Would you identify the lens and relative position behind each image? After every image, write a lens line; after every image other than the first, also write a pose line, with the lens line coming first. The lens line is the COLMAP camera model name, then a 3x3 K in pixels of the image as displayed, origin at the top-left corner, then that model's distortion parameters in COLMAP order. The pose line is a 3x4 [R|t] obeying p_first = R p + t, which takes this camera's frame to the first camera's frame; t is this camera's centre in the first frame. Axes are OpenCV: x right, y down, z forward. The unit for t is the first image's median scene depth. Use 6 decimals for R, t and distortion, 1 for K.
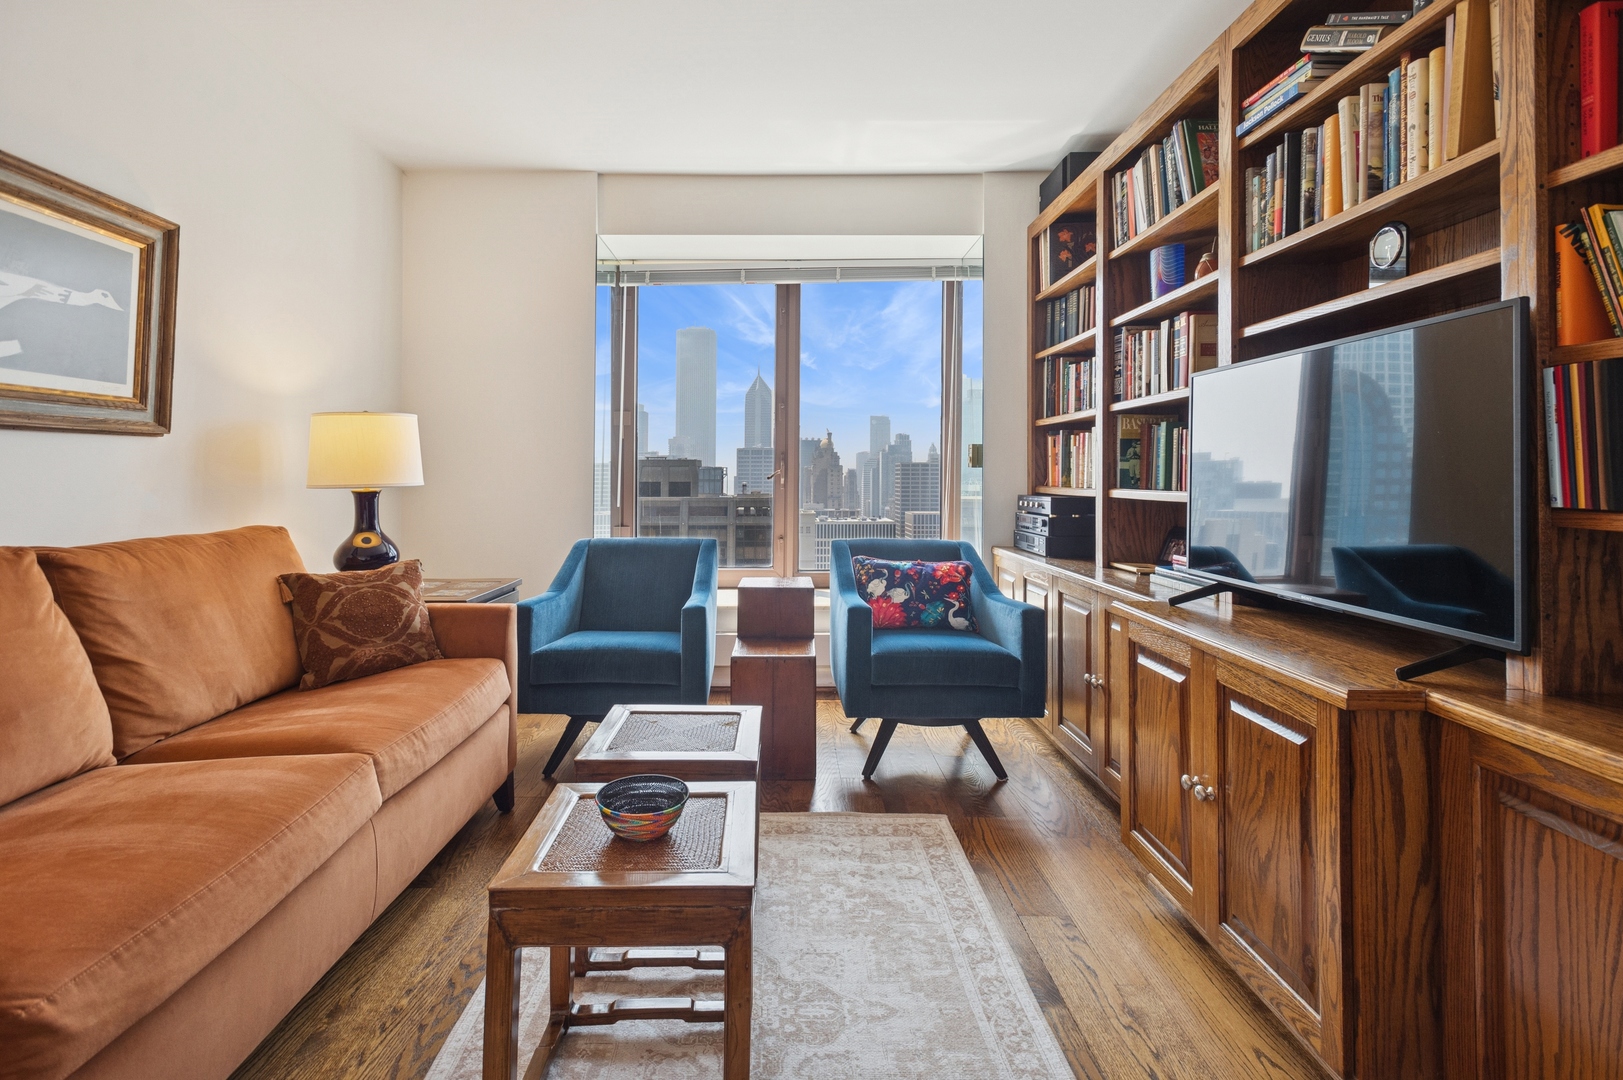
lens RADIAL K [[790.1, 0, 796.8], [0, 790.1, 448.1], [0, 0, 1]] dist [0.019744, -0.006226]
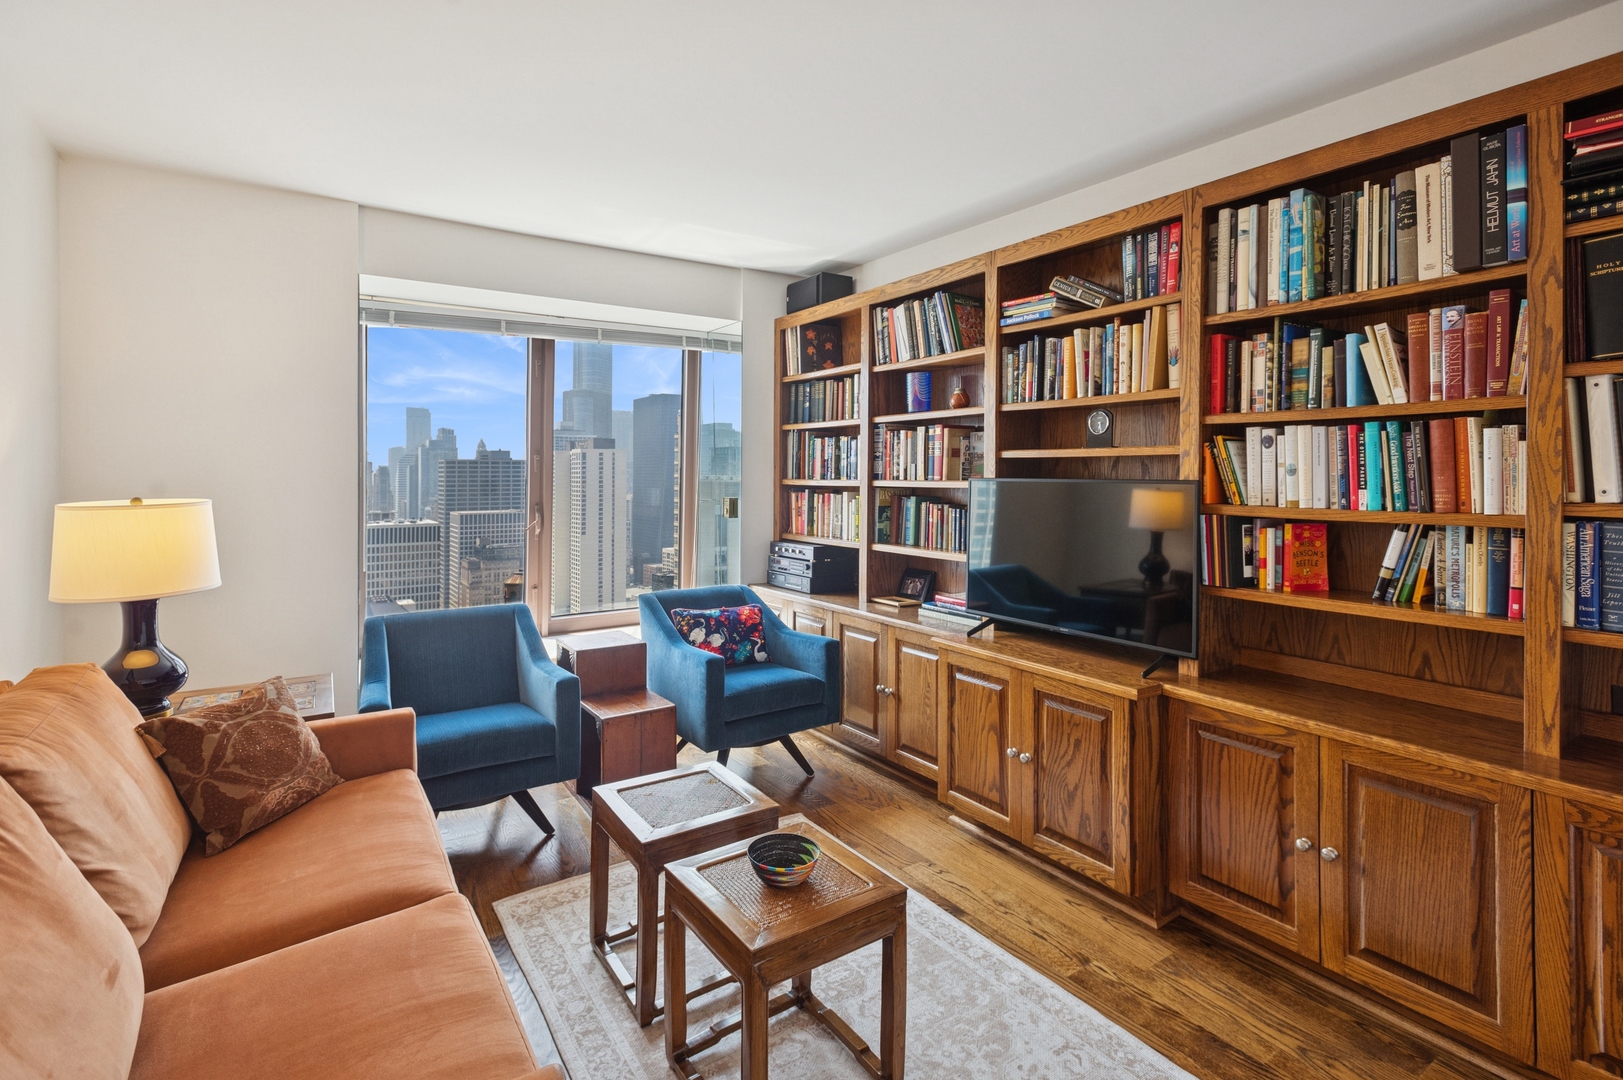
lens RADIAL K [[773.6, 0, 811.7], [0, 773.6, 466.7], [0, 0, 1]] dist [0.018073, -0.000326]
pose [[0.832700, 0.000861, 0.553724, -0.508148], [-0.017843, 0.999521, 0.025278, -0.134314], [-0.553437, -0.030929, 0.832316, -0.041153]]
